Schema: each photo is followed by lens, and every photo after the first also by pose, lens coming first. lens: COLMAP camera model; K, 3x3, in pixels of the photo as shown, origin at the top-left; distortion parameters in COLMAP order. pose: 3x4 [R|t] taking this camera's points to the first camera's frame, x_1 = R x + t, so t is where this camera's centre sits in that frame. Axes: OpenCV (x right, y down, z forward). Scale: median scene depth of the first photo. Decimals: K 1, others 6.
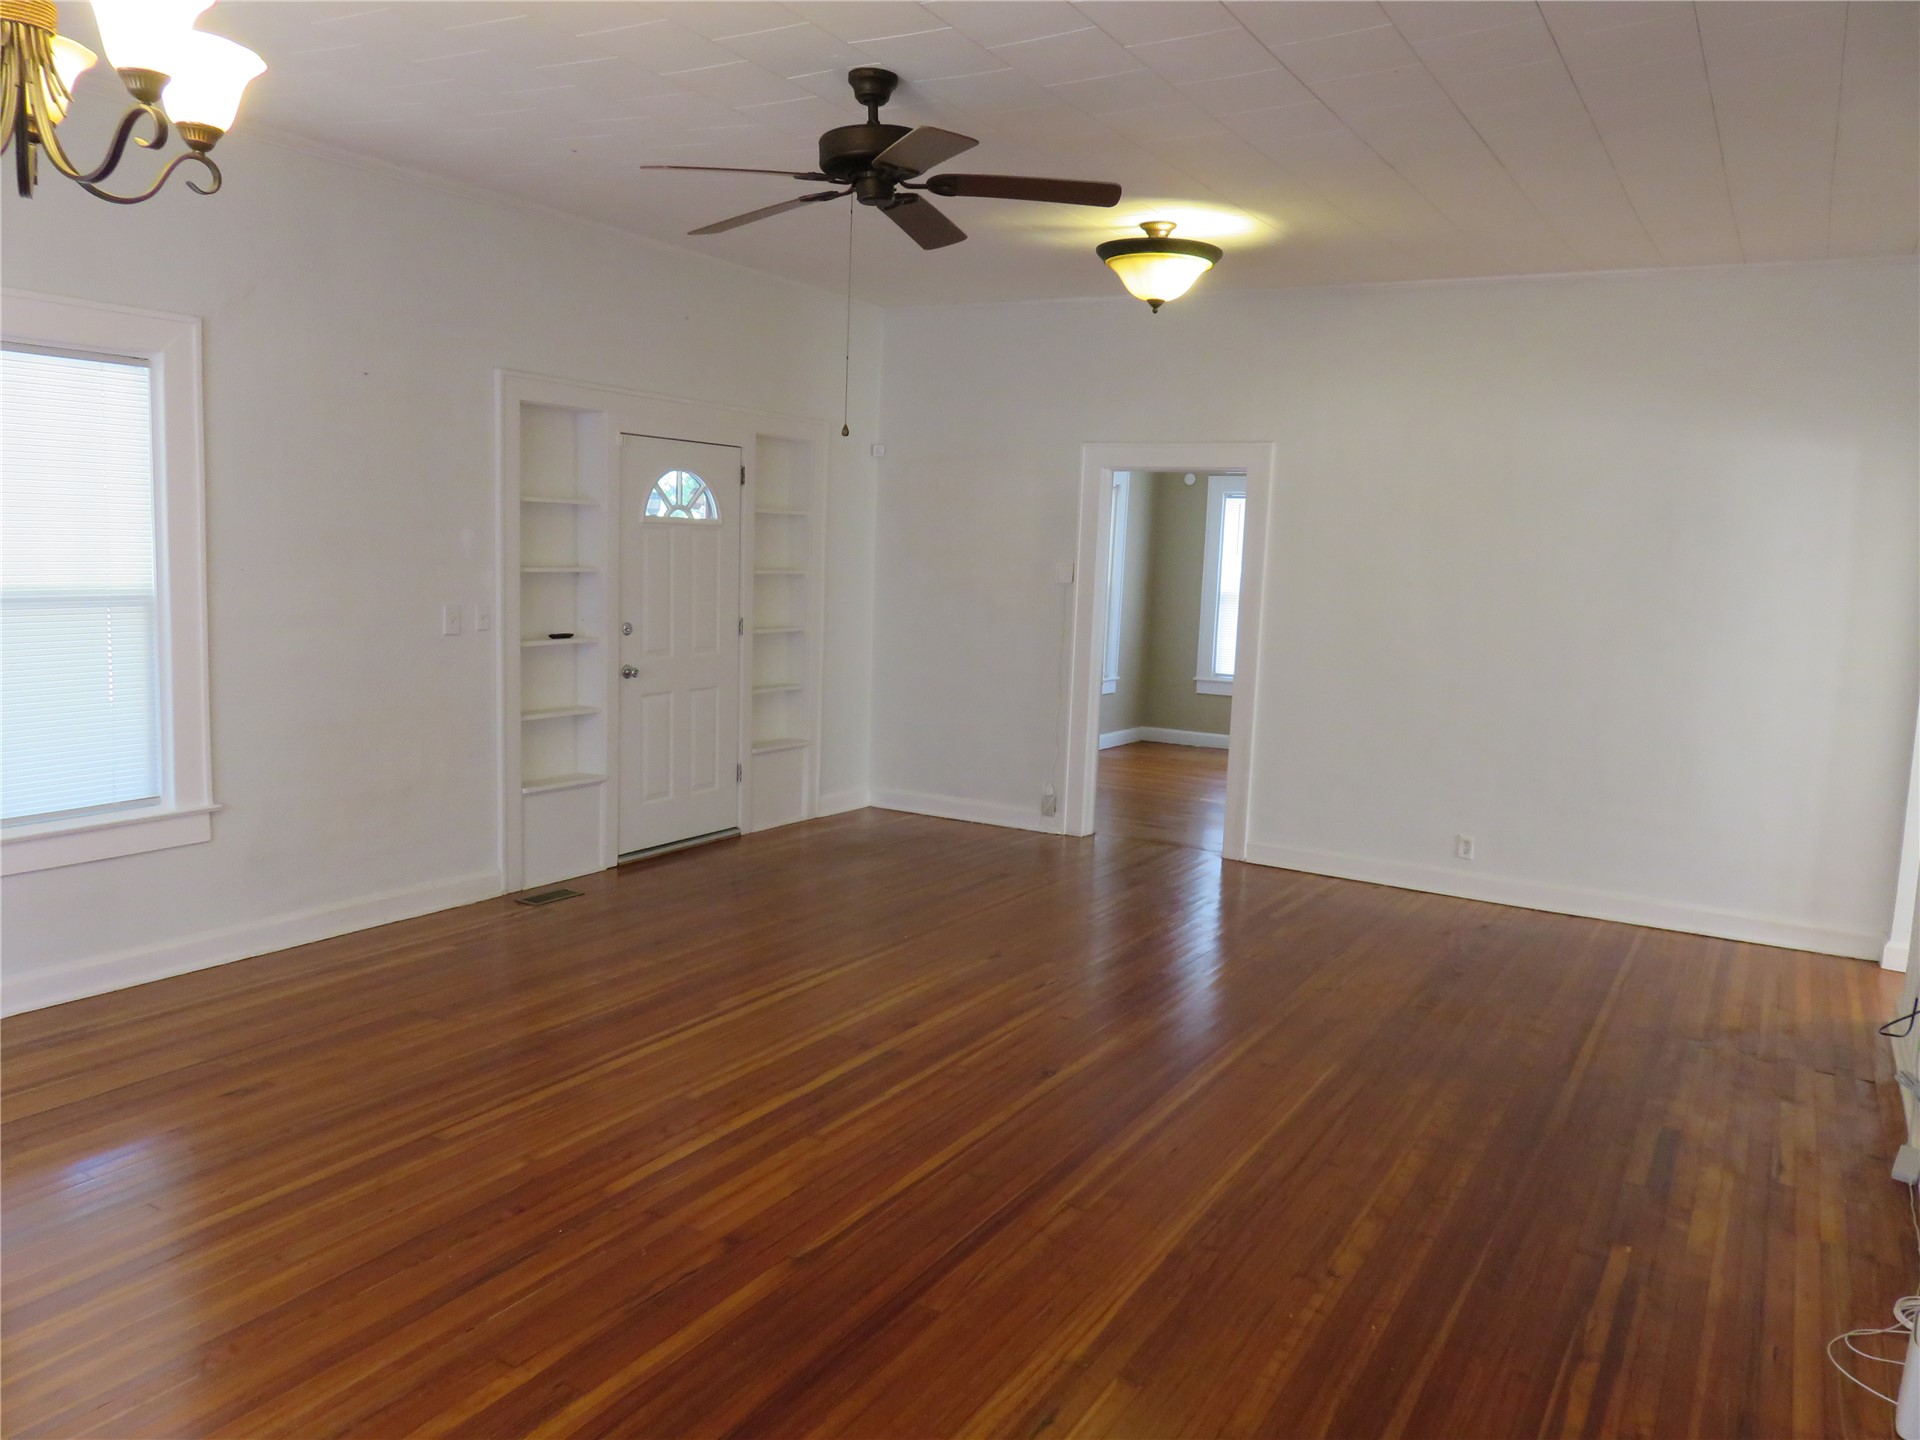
lens RADIAL K [[1434.1, 0, 965.9], [0, 1434.1, 720.6], [0, 0, 1]] dist [-0.009132, 0.001361]
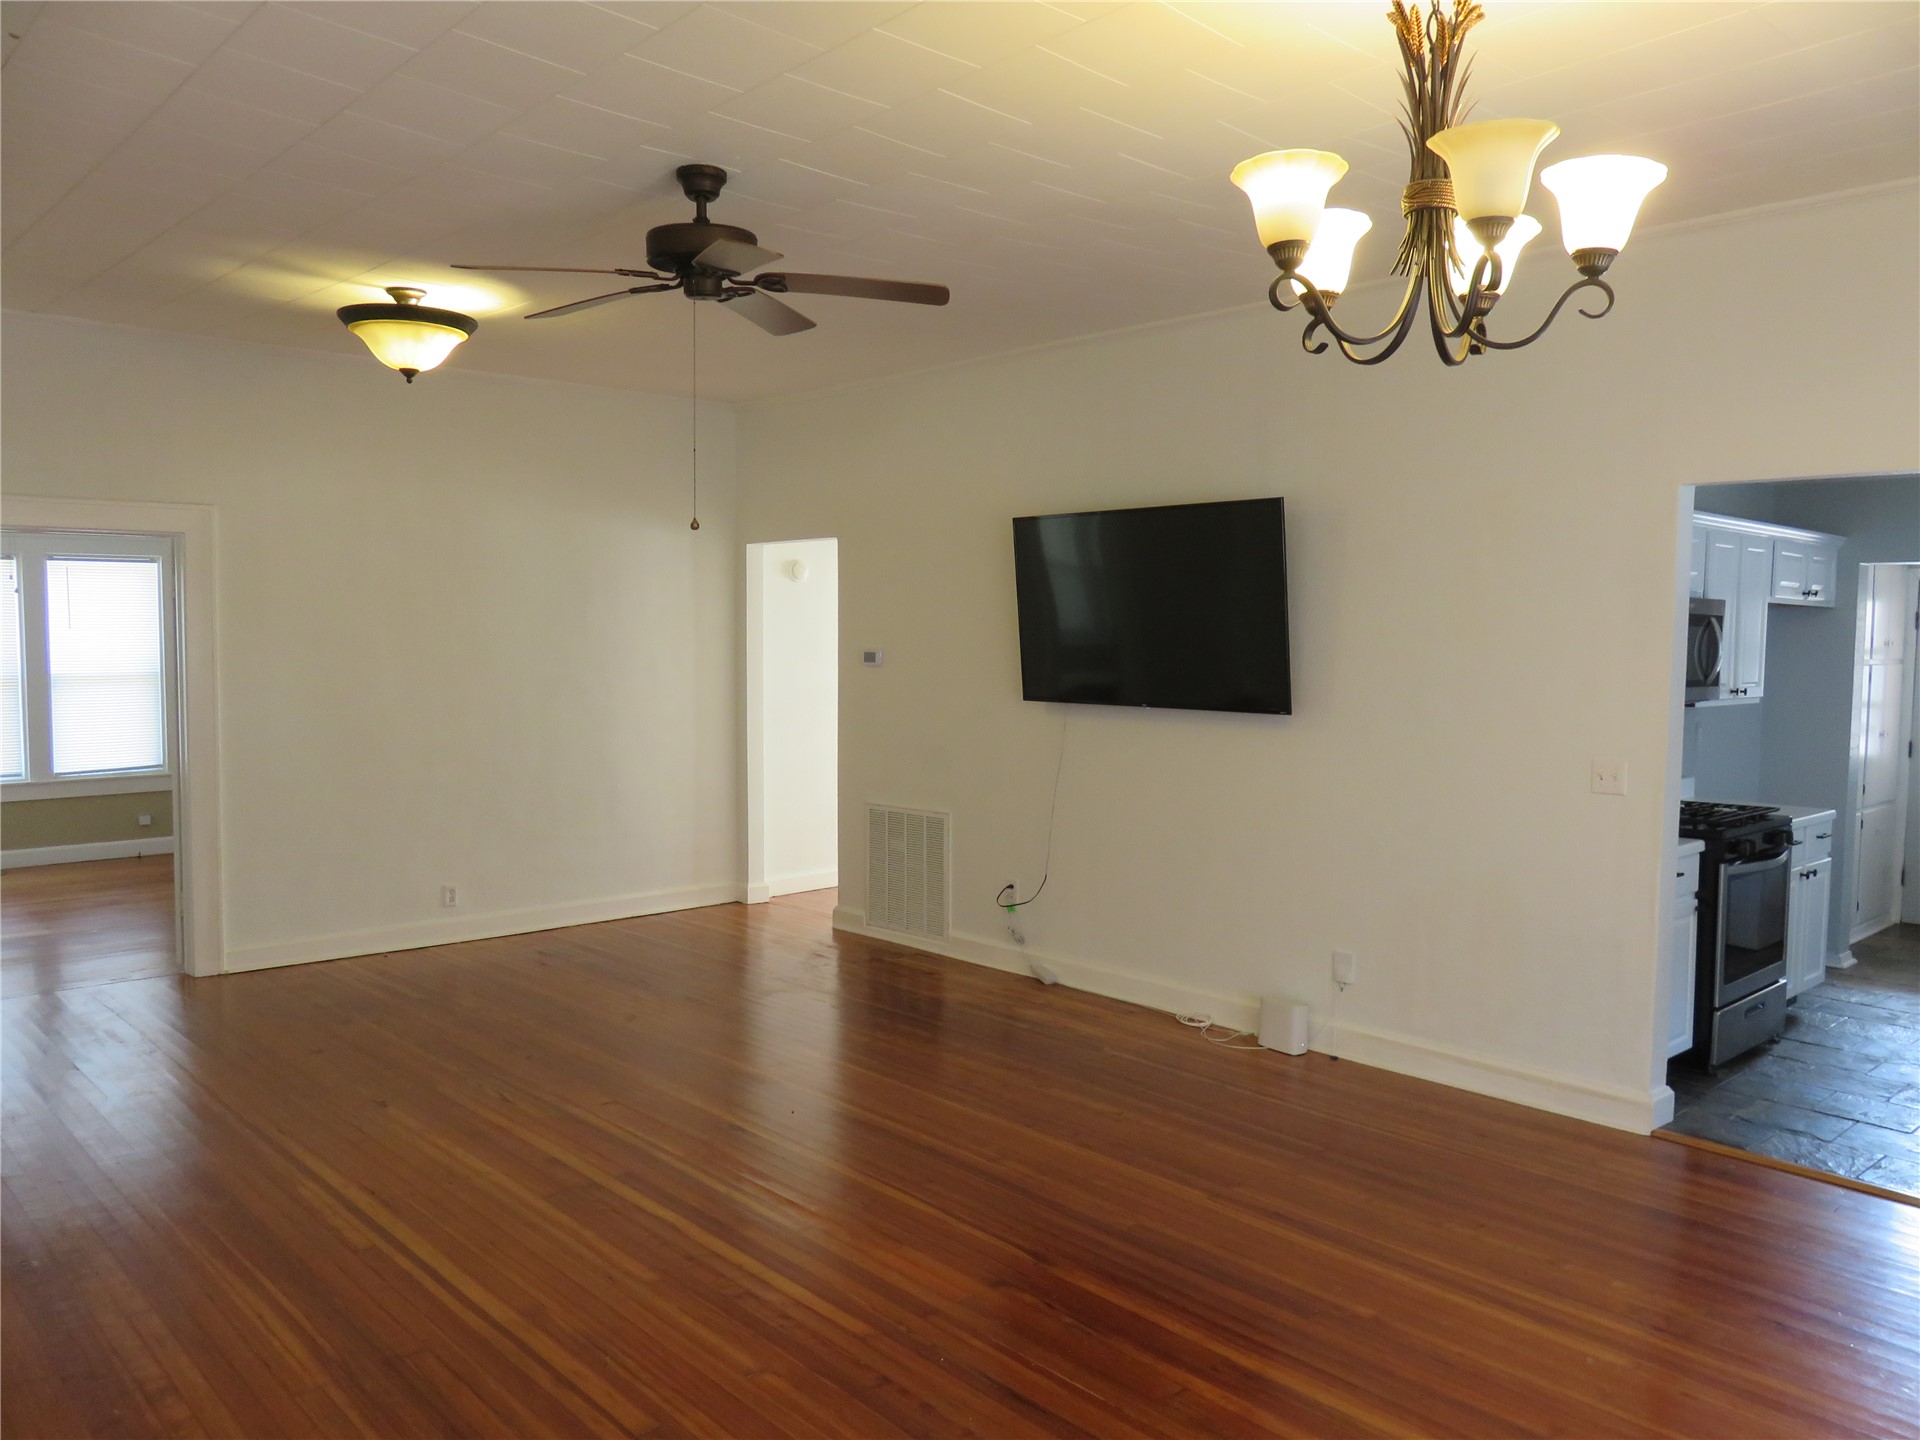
lens RADIAL K [[1434.1, 0, 965.9], [0, 1434.1, 720.6], [0, 0, 1]] dist [-0.009132, 0.001361]
pose [[0.295017, -0.097663, 0.950488, -0.779533], [0.123654, 0.990300, 0.063374, -0.087926], [-0.947457, 0.098835, 0.304232, 0.436830]]
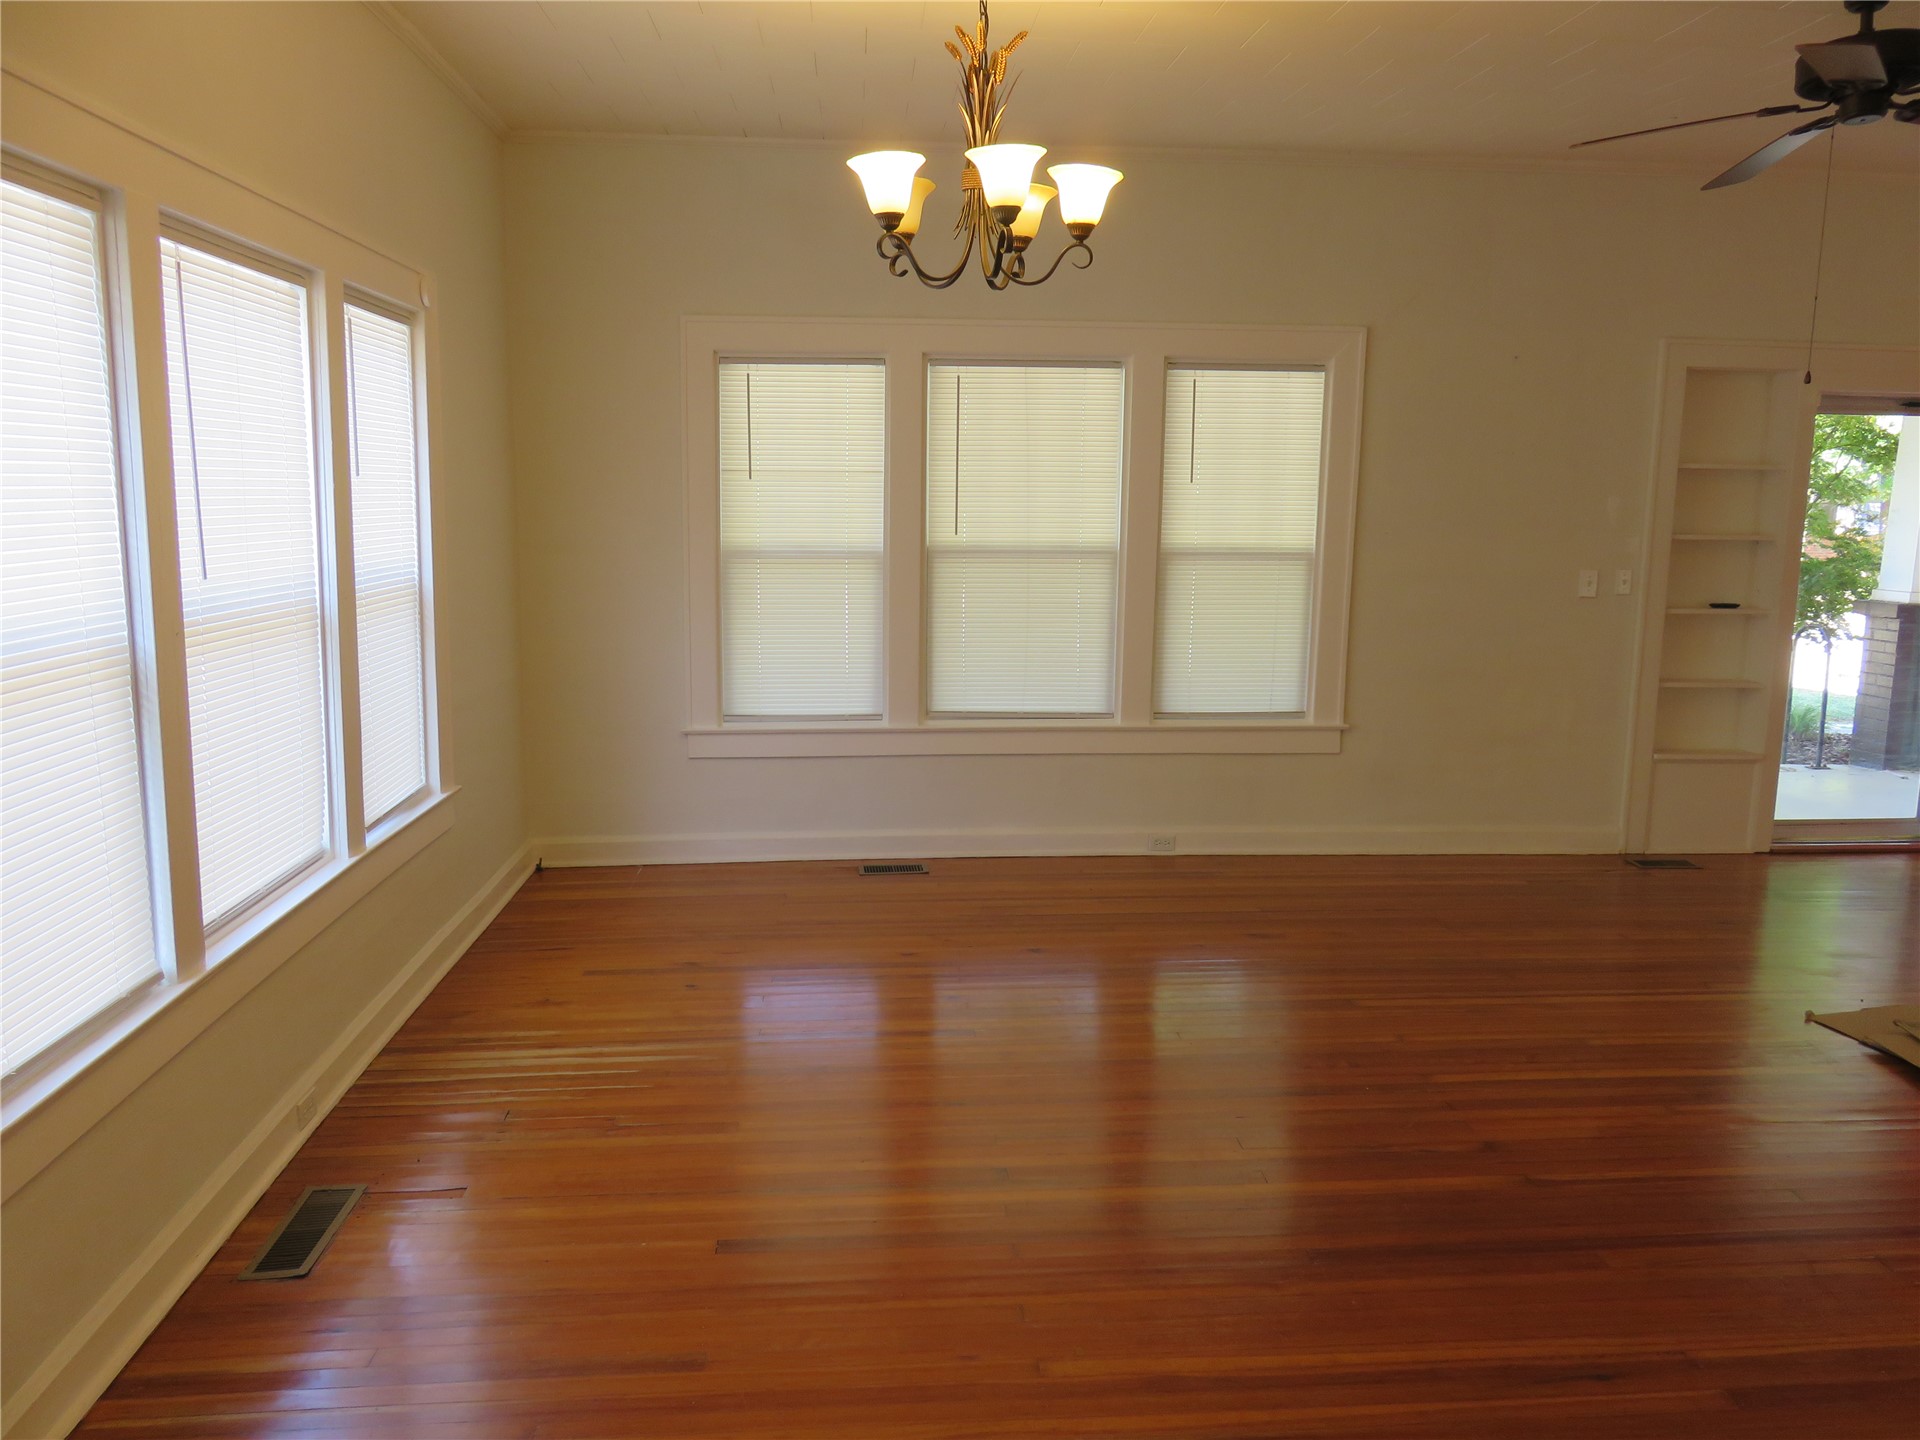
lens RADIAL K [[1434.1, 0, 965.9], [0, 1434.1, 720.6], [0, 0, 1]] dist [-0.009132, 0.001361]
pose [[0.565572, 0.107773, -0.817626, 0.311318], [-0.096387, 0.993268, 0.064251, 0.008005], [0.819047, 0.042470, 0.572153, 0.027658]]
